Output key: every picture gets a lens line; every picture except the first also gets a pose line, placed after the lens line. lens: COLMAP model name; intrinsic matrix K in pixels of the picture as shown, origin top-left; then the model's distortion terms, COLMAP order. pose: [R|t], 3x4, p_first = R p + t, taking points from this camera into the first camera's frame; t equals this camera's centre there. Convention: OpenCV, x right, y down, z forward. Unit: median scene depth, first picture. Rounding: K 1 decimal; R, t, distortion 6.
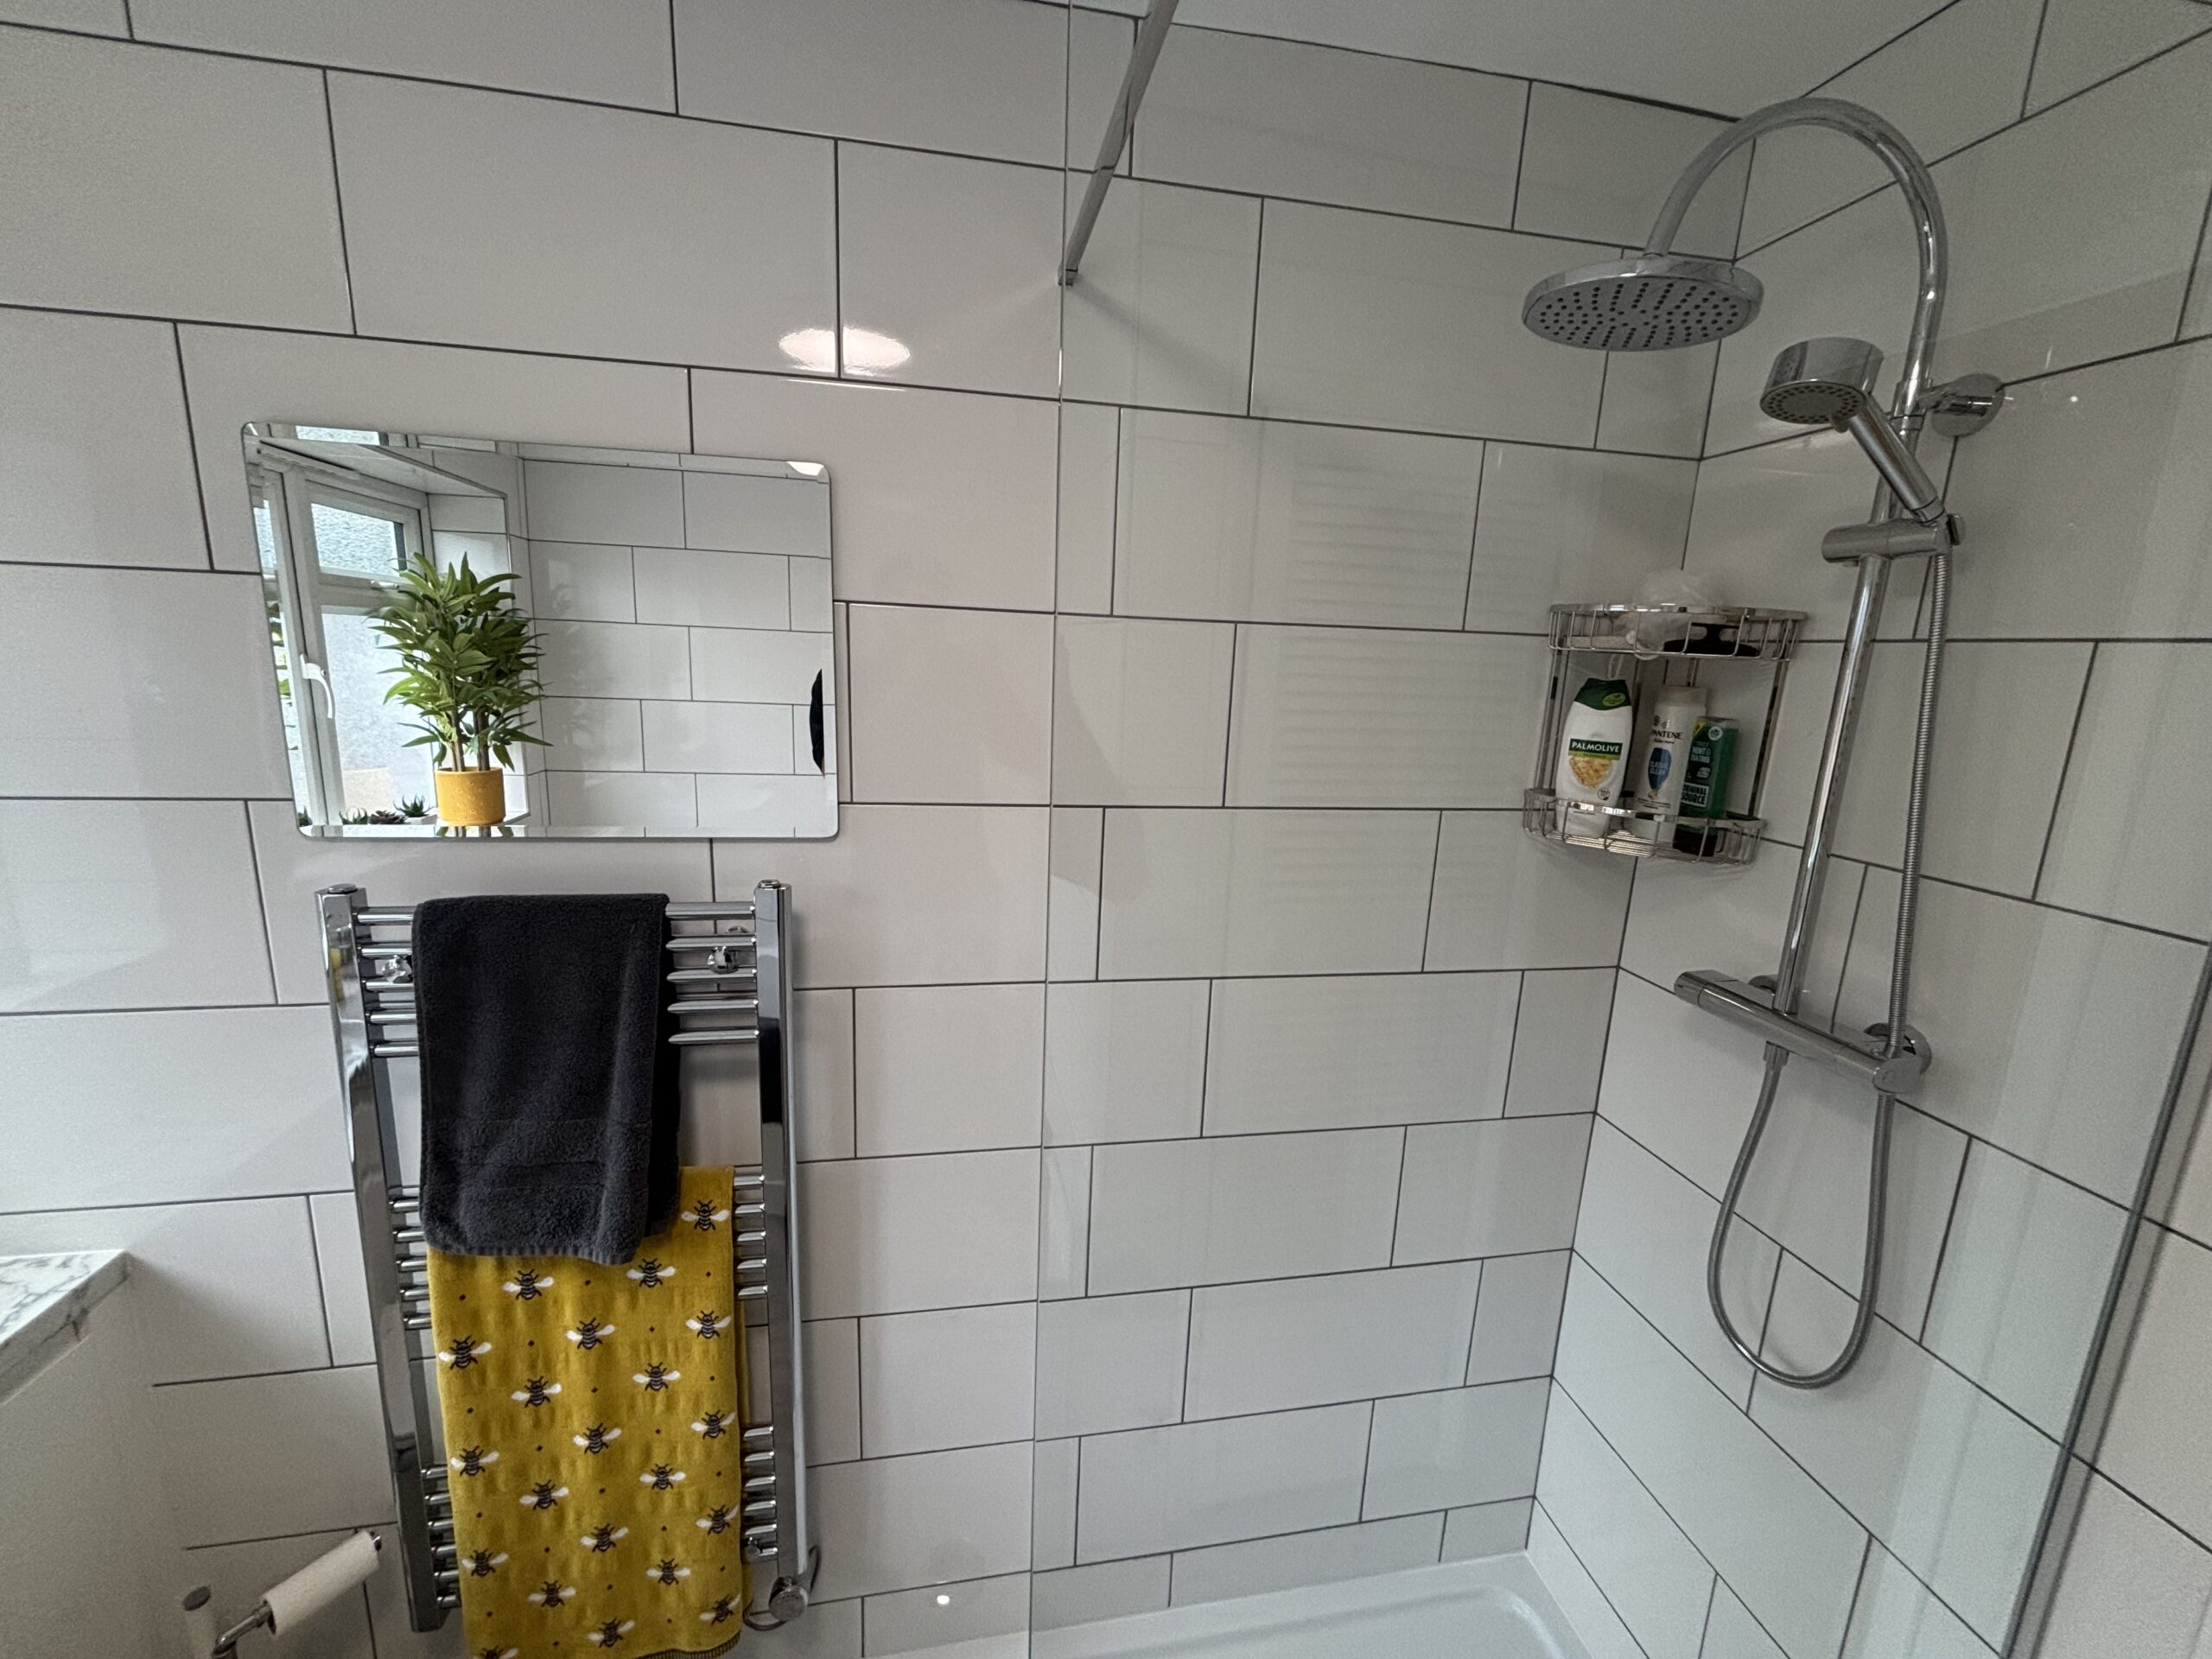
lens RADIAL K [[893.6, 0, 1106.0], [0, 893.6, 829.5], [0, 0, 1]] dist [-0.000989, 0.000512]
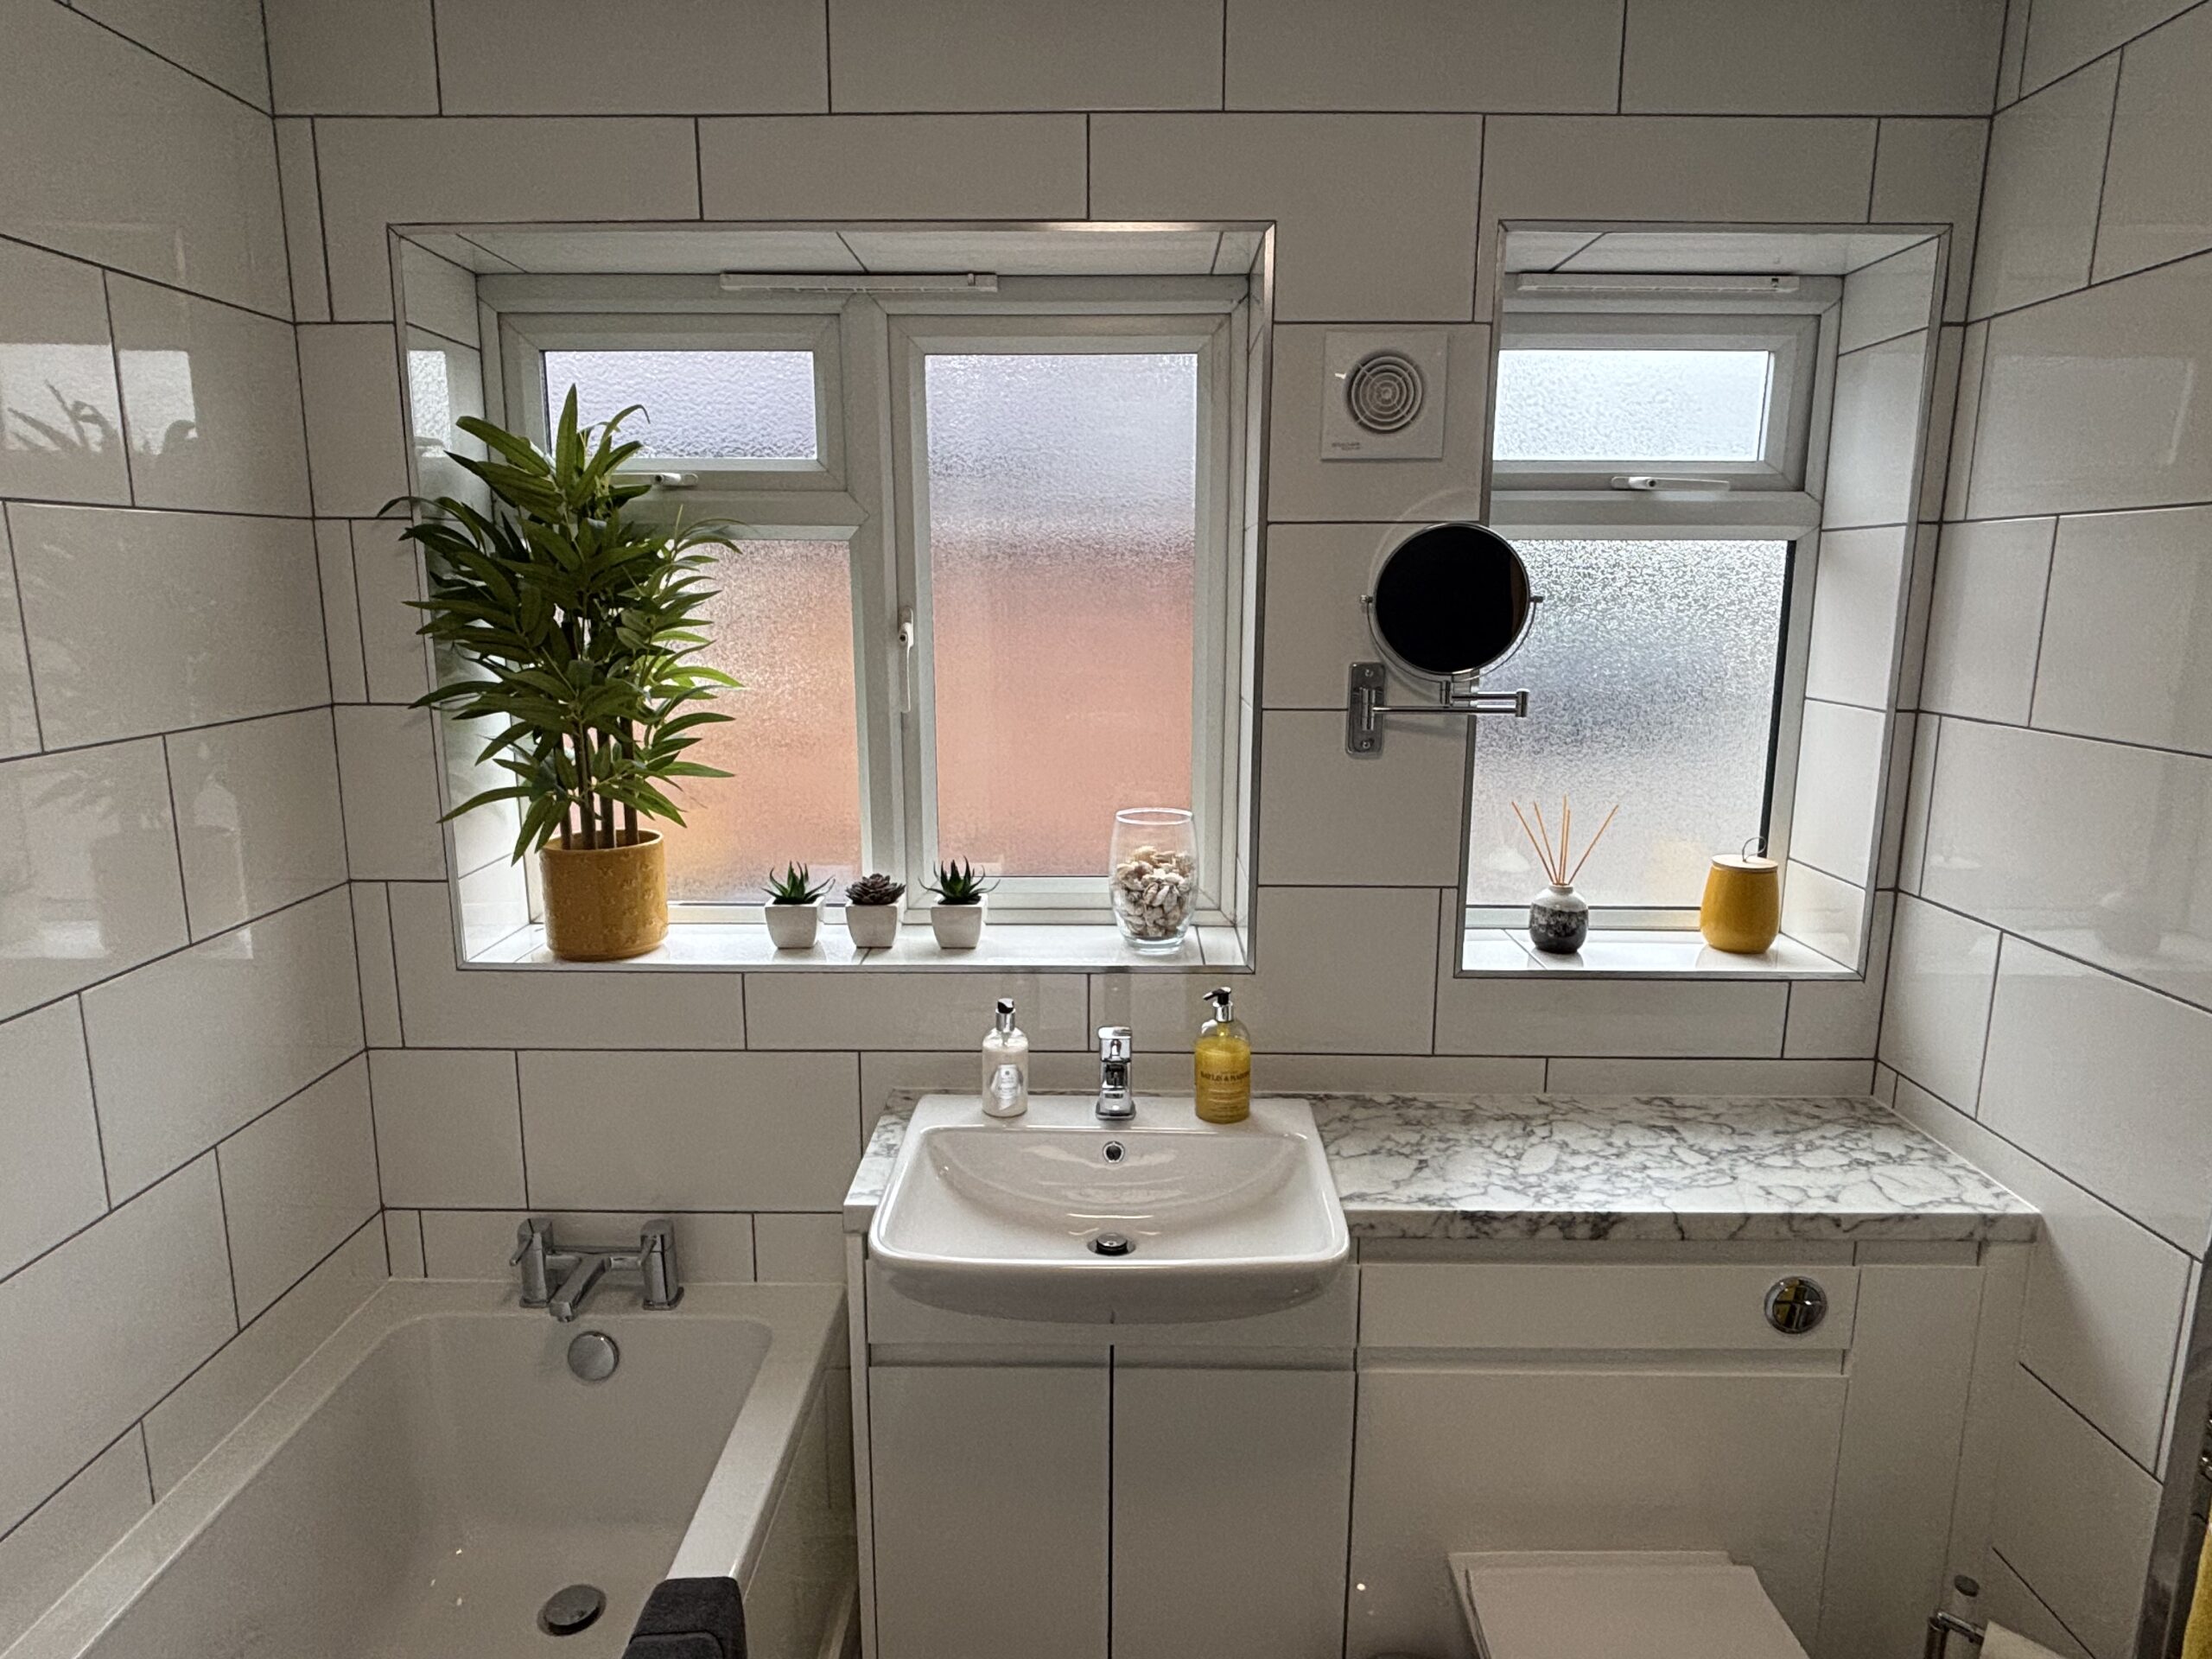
lens RADIAL K [[1277.8, 0, 1098.8], [0, 1277.8, 816.2], [0, 0, 1]] dist [0.007764, -0.002137]
pose [[-0.190236, 0.142667, -0.971317, 0.336756], [-0.200823, 0.962808, 0.180750, 0.013159], [0.960979, 0.229448, -0.154510, 0.126462]]
